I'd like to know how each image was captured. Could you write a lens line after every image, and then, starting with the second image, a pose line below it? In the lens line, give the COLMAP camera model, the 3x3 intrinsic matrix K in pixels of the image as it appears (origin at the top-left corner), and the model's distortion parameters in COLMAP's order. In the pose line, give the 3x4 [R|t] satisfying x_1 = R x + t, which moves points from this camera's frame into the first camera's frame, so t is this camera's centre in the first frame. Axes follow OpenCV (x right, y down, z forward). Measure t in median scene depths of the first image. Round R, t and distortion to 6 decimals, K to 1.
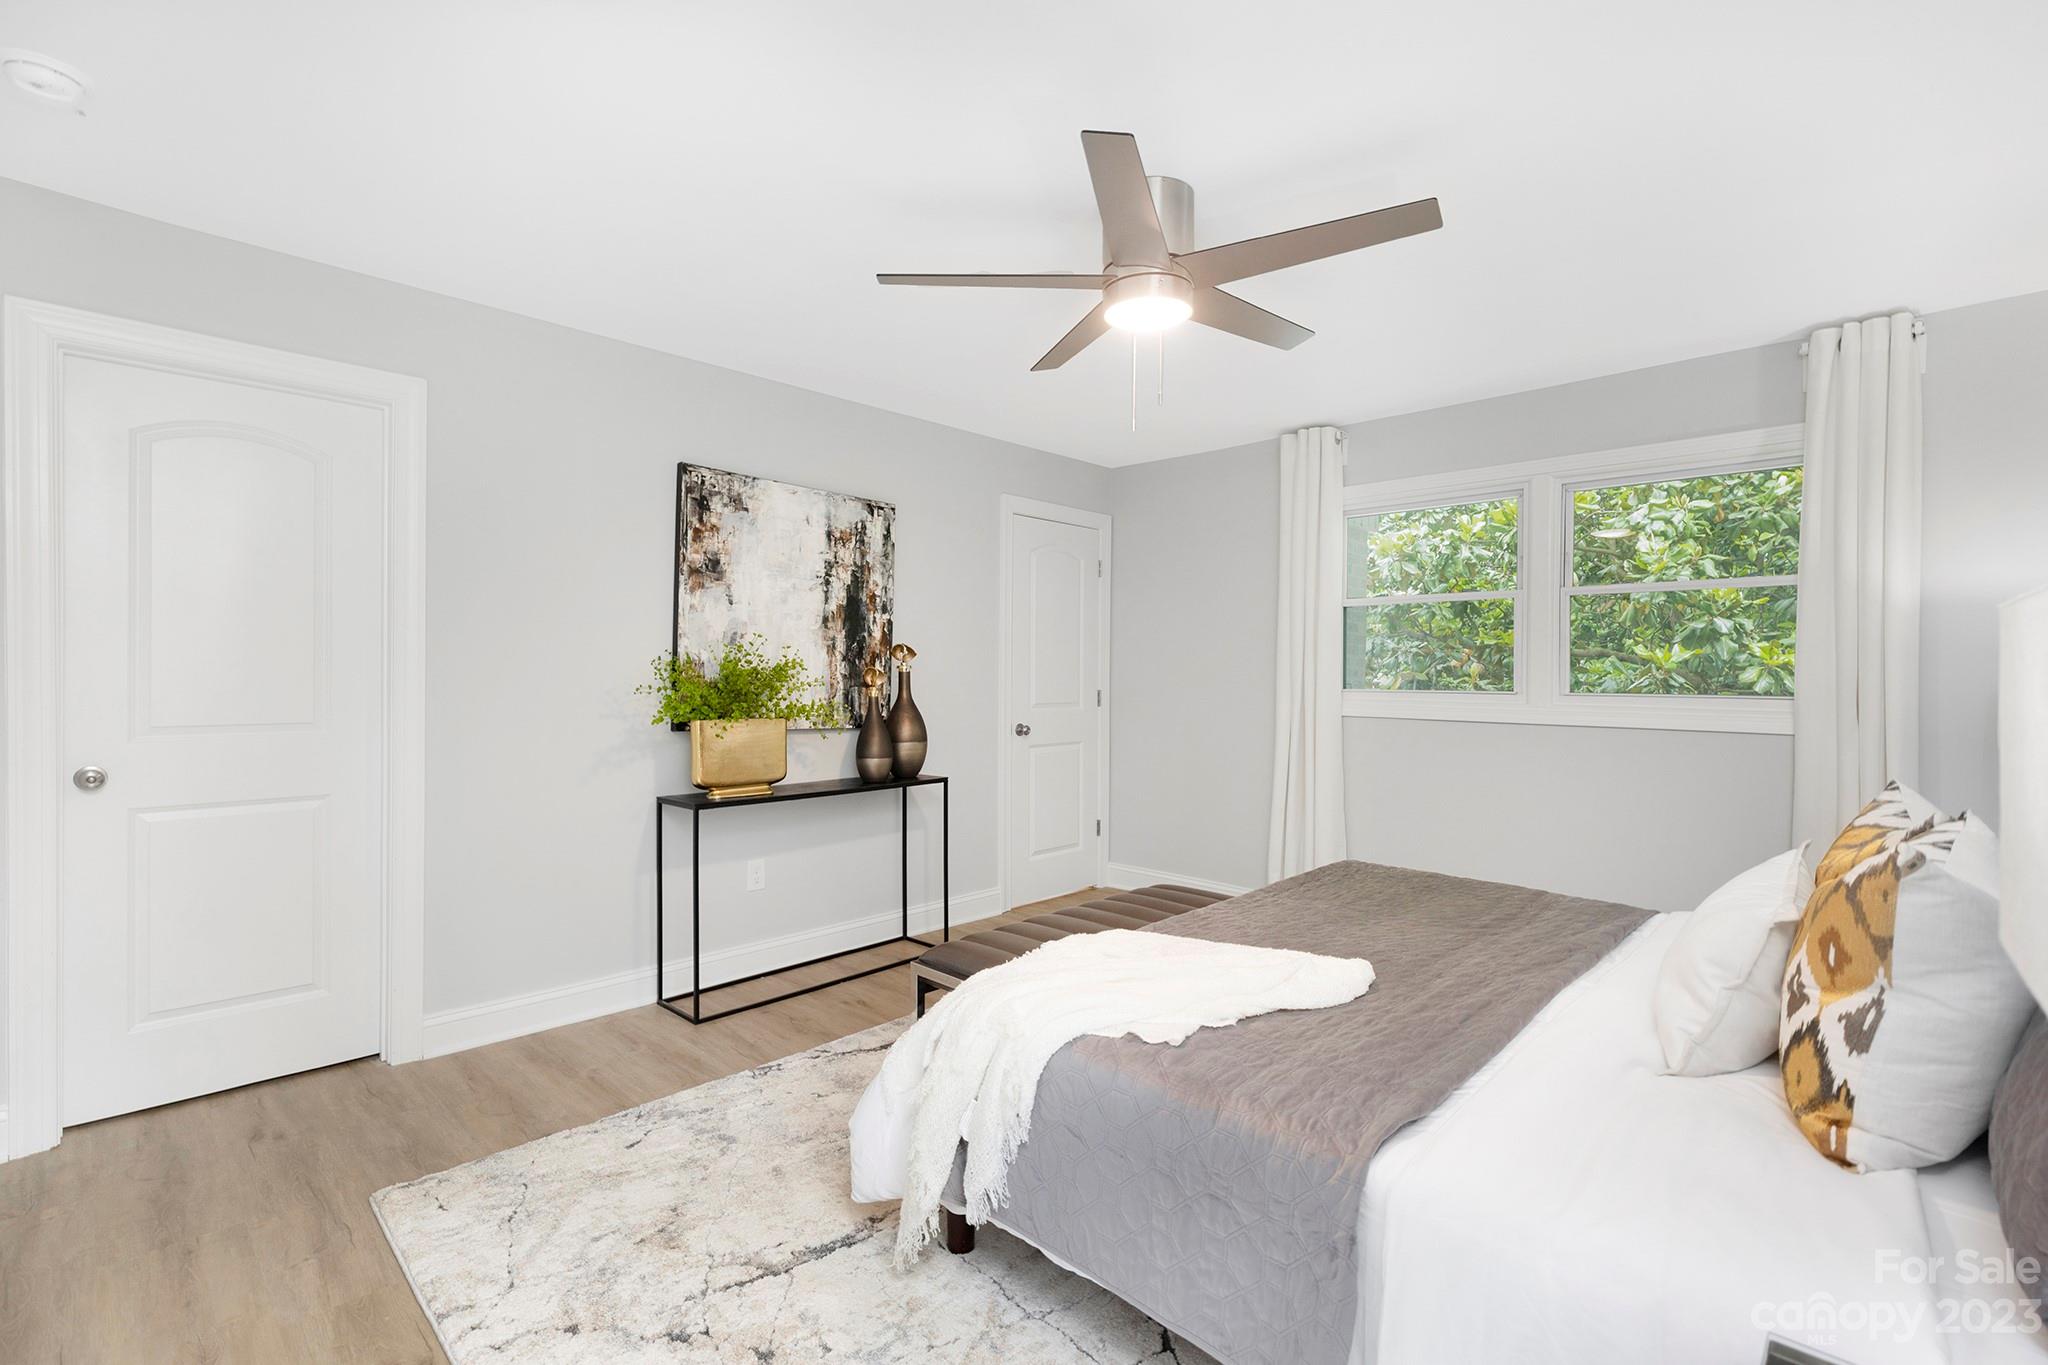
lens RADIAL K [[929.8, 0, 1024.0], [0, 929.8, 682.5], [0, 0, 1]] dist [0.000178, 0.000135]
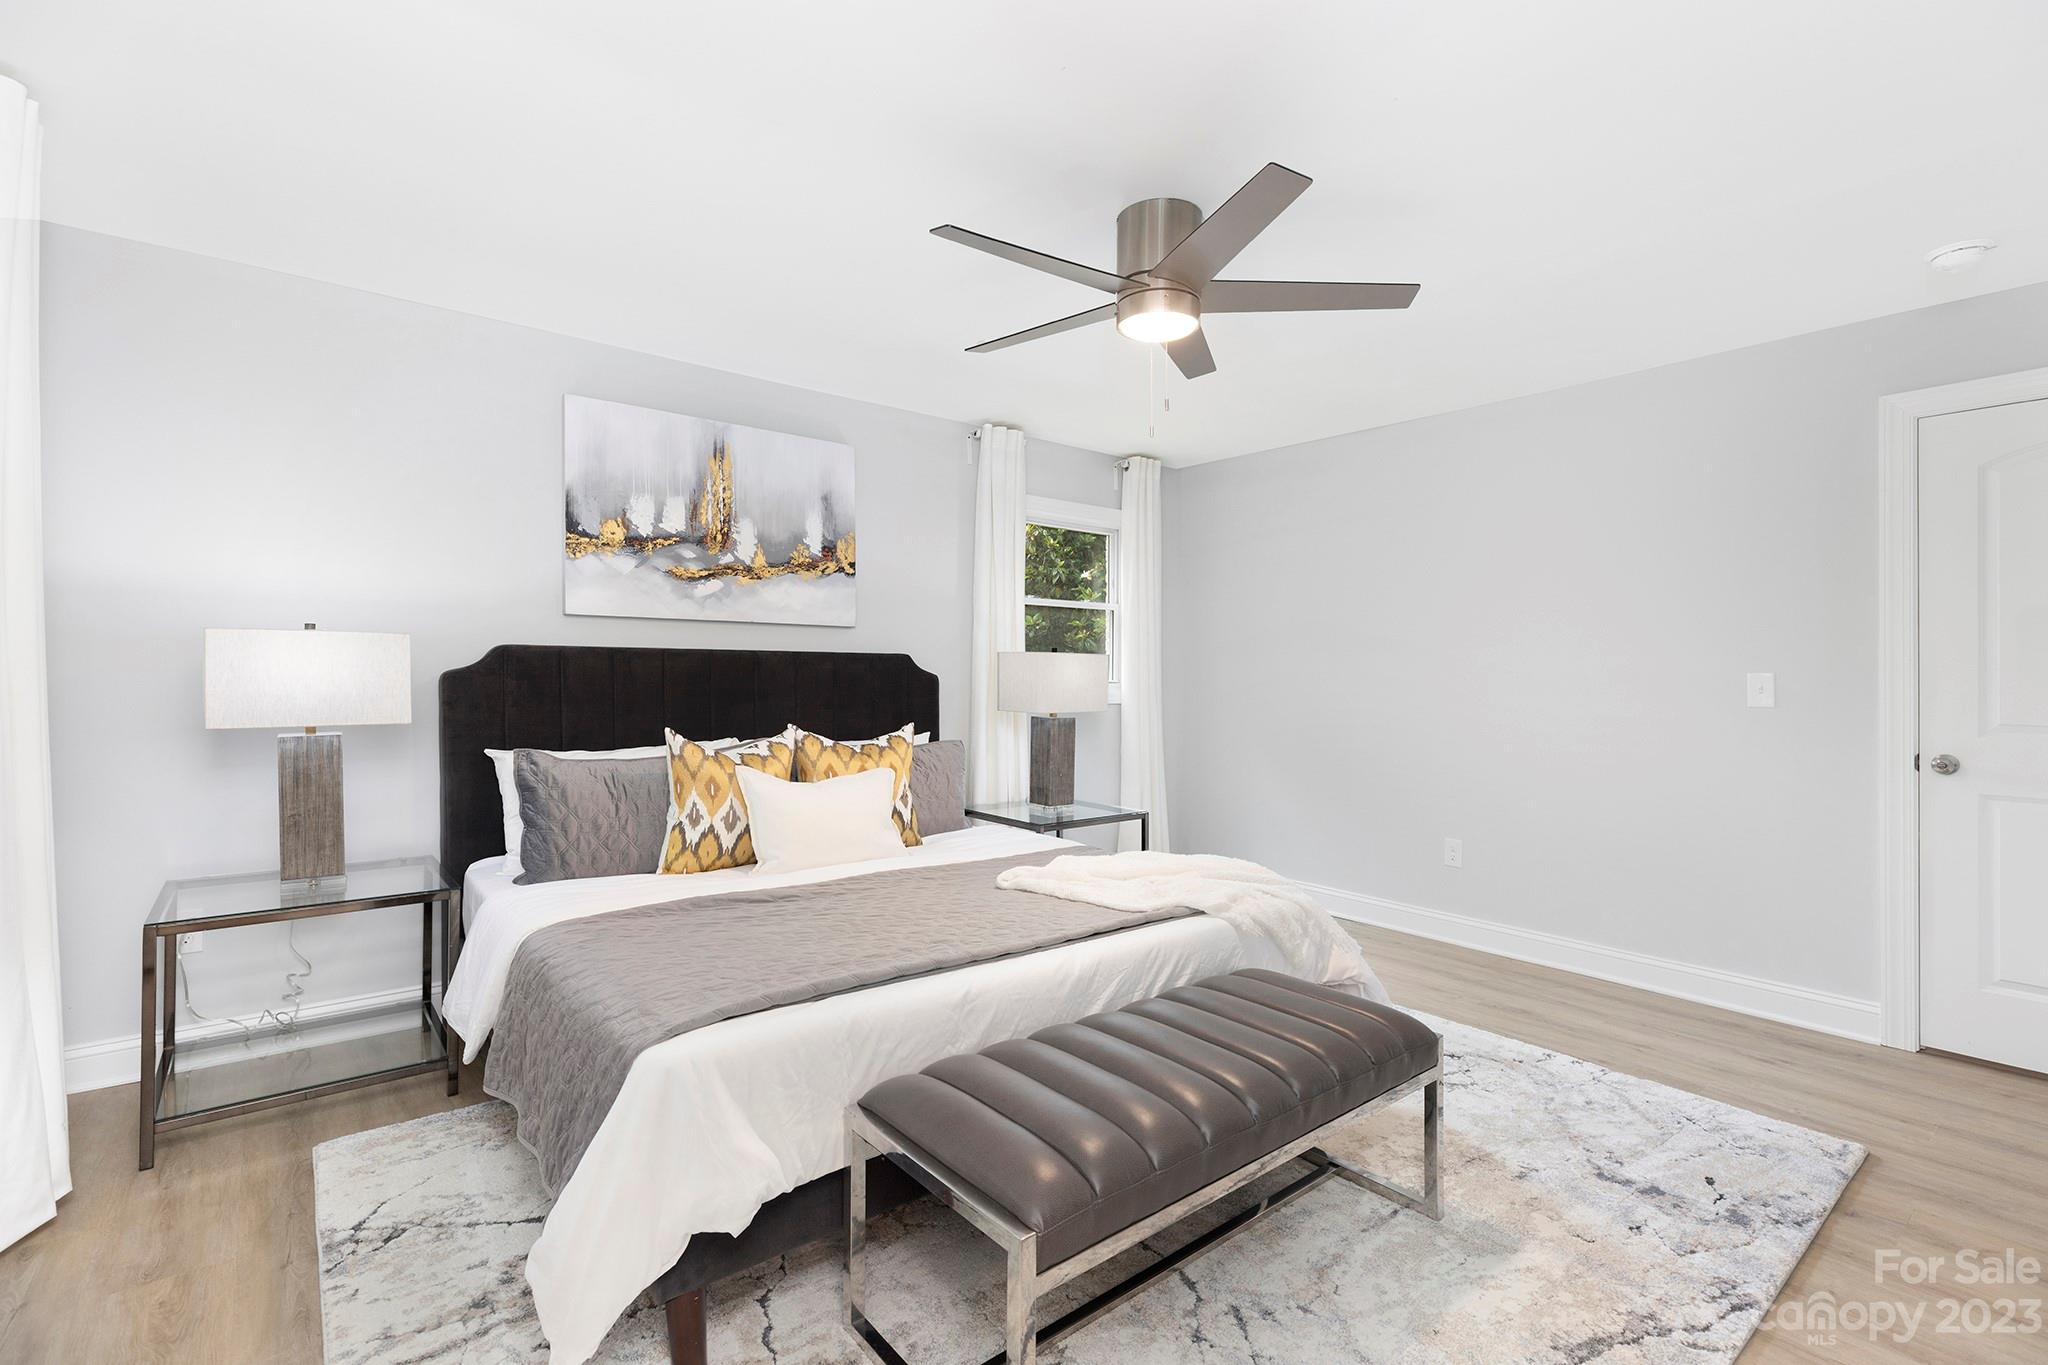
lens RADIAL K [[929.8, 0, 1024.0], [0, 929.8, 682.5], [0, 0, 1]] dist [0.000178, 0.000135]
pose [[-0.991526, -0.007838, 0.129673, 0.182268], [-0.006717, 0.999936, 0.009079, -0.019895], [-0.129736, 0.008131, -0.991515, 2.388353]]
